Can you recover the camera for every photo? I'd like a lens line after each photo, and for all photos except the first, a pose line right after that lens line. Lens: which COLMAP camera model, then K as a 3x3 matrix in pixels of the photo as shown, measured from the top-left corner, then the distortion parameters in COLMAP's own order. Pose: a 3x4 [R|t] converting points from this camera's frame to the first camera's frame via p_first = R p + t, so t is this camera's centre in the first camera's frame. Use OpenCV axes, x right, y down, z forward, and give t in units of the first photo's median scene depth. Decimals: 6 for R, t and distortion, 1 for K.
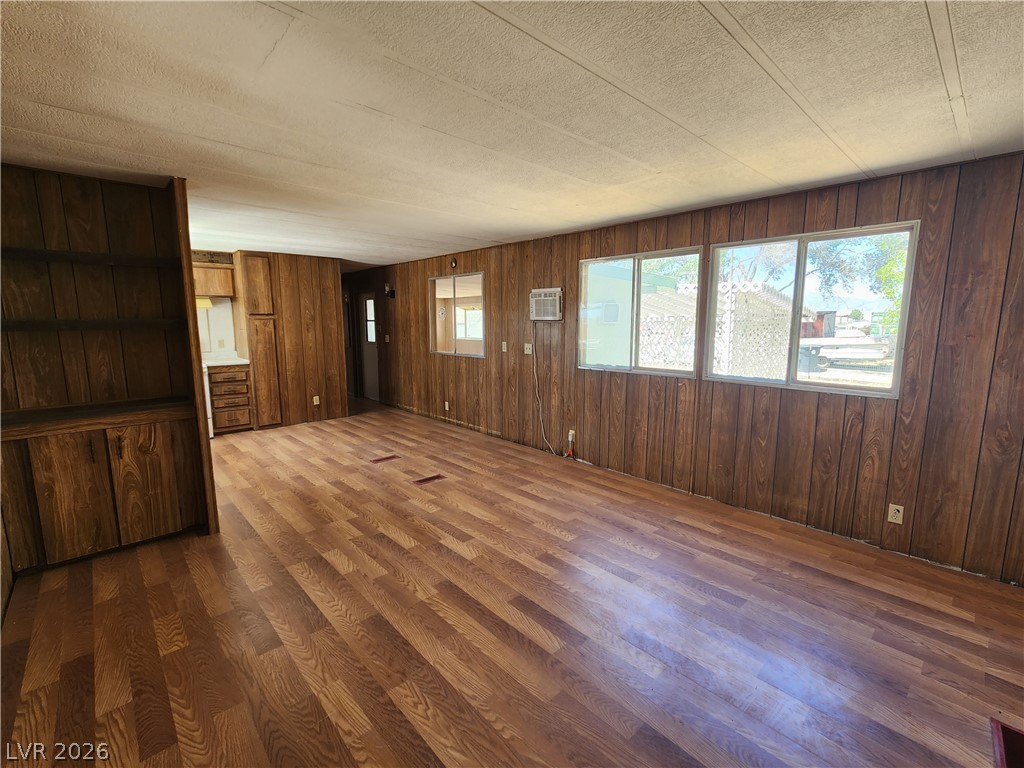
lens RADIAL K [[451.9, 0, 508.9], [0, 451.9, 382.9], [0, 0, 1]] dist [0.000430, -0.000602]
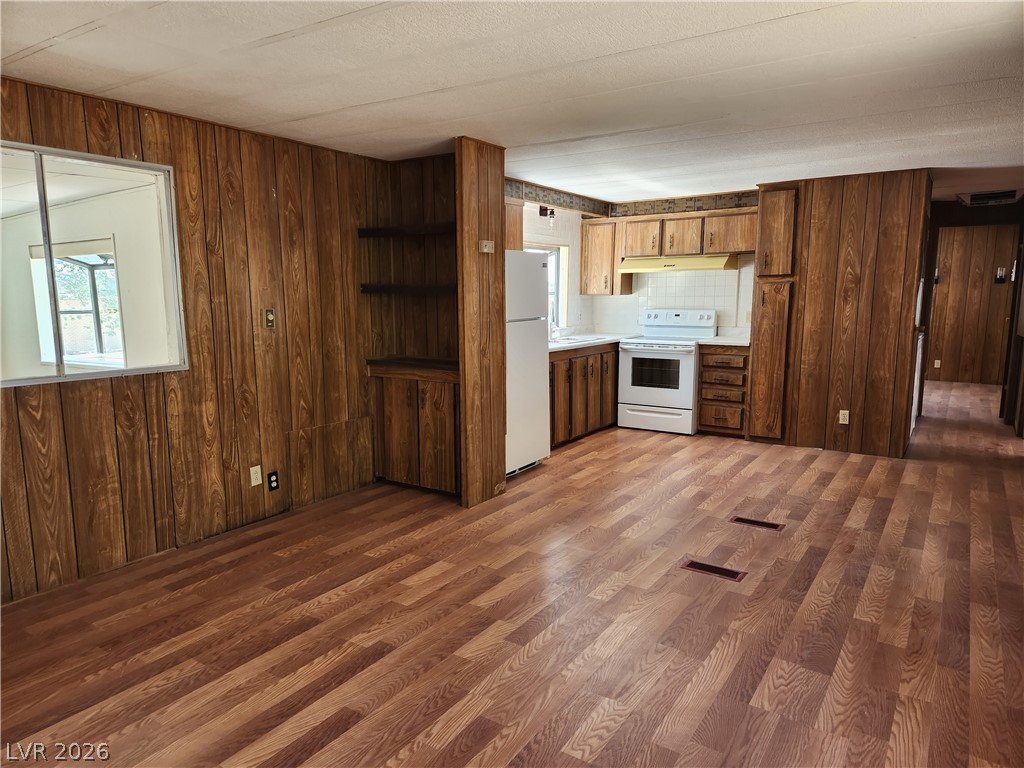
lens RADIAL K [[676.3, 0, 509.2], [0, 676.3, 393.5], [0, 0, 1]] dist [0.074867, -0.058257]
pose [[0.242297, 0.148231, -0.958812, 0.458463], [-0.132859, 0.984019, 0.118554, -0.055892], [0.961062, 0.098662, 0.258119, 0.447298]]
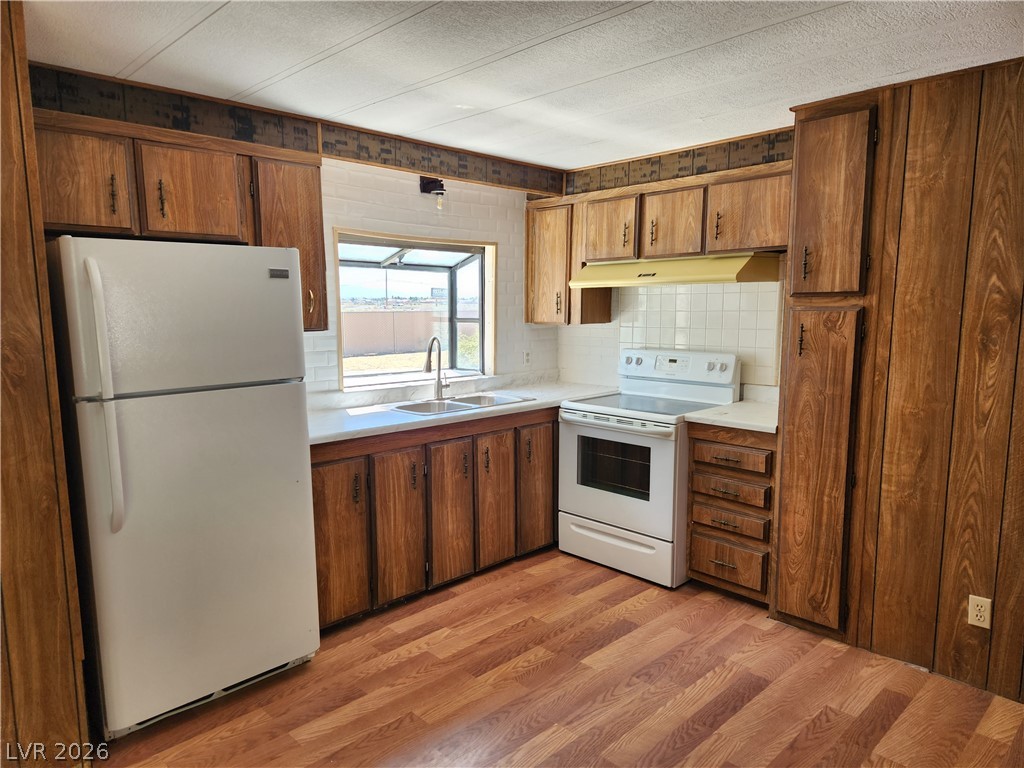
lens RADIAL K [[676.3, 0, 509.2], [0, 676.3, 393.5], [0, 0, 1]] dist [0.074867, -0.058257]
pose [[0.027292, 0.135460, -0.990407, -0.060143], [-0.136269, 0.982031, 0.130559, -0.140261], [0.990296, 0.131399, 0.045260, 0.930482]]
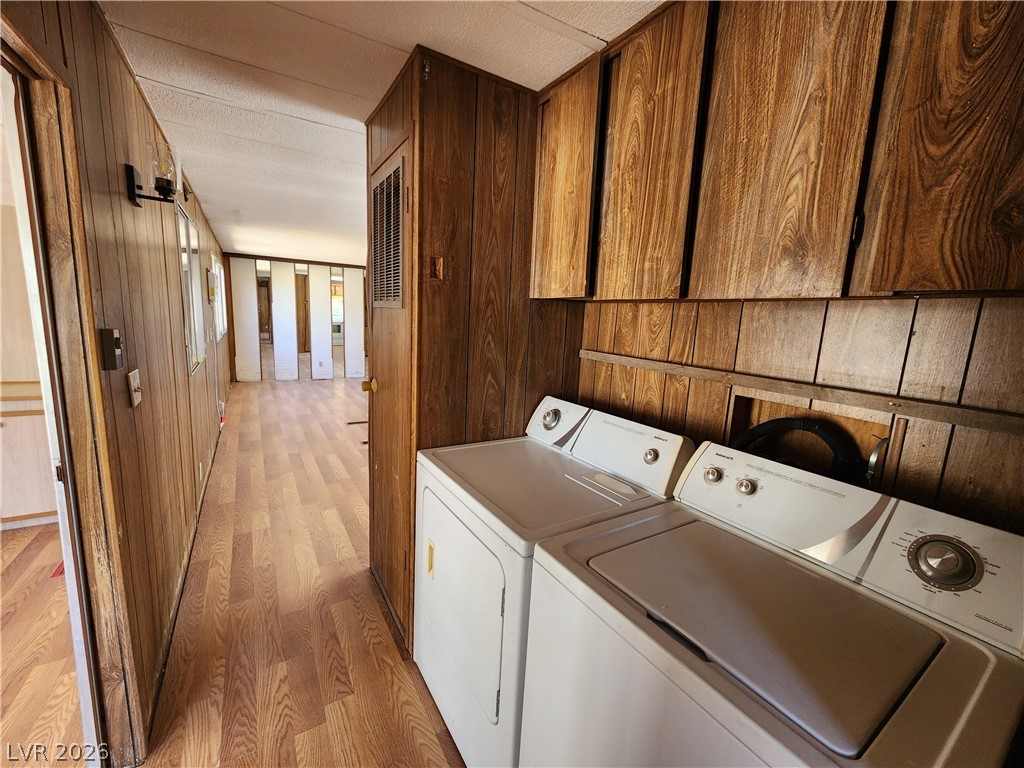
lens RADIAL K [[420.9, 0, 512.0], [0, 420.9, 384.0], [0, 0, 1]] dist [-0.001566, -0.000122]
pose [[-0.981653, -0.072162, 0.176493, -0.734787], [-0.017562, 0.955904, 0.293155, -0.245972], [-0.189865, 0.284677, -0.939633, 1.789440]]
